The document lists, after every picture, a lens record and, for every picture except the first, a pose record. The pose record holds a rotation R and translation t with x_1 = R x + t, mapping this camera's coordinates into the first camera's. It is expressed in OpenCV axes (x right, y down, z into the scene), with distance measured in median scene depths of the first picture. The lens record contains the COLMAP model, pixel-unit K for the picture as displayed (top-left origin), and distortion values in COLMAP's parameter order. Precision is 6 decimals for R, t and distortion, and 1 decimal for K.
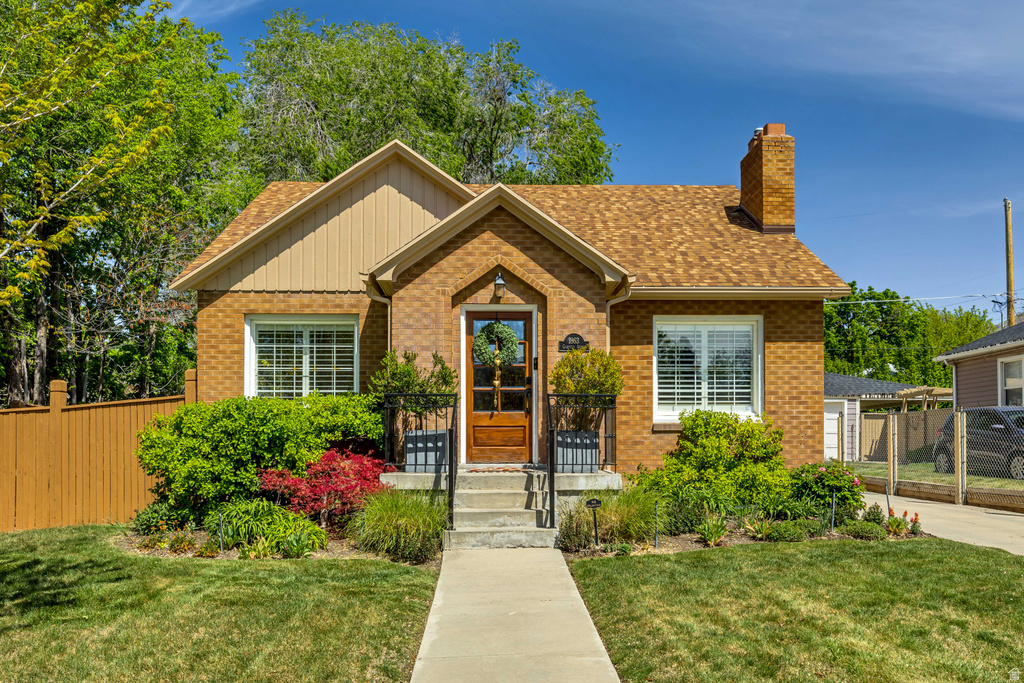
lens RADIAL K [[793.3, 0, 512.0], [0, 793.3, 341.5], [0, 0, 1]] dist [0.002748, -0.000190]
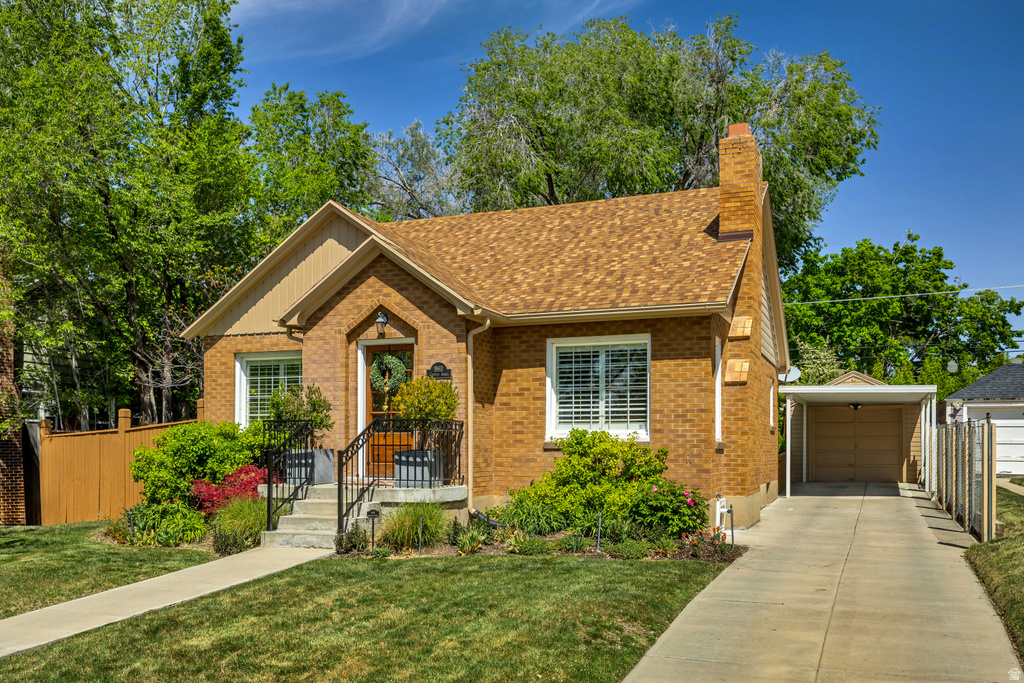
lens RADIAL K [[852.1, 0, 512.0], [0, 852.1, 341.5], [0, 0, 1]] dist [-0.001612, -0.001343]
pose [[0.918935, -0.045027, -0.391830, 0.589308], [0.046125, 0.998914, -0.006616, -0.024601], [0.391702, -0.011994, 0.920014, -0.058675]]
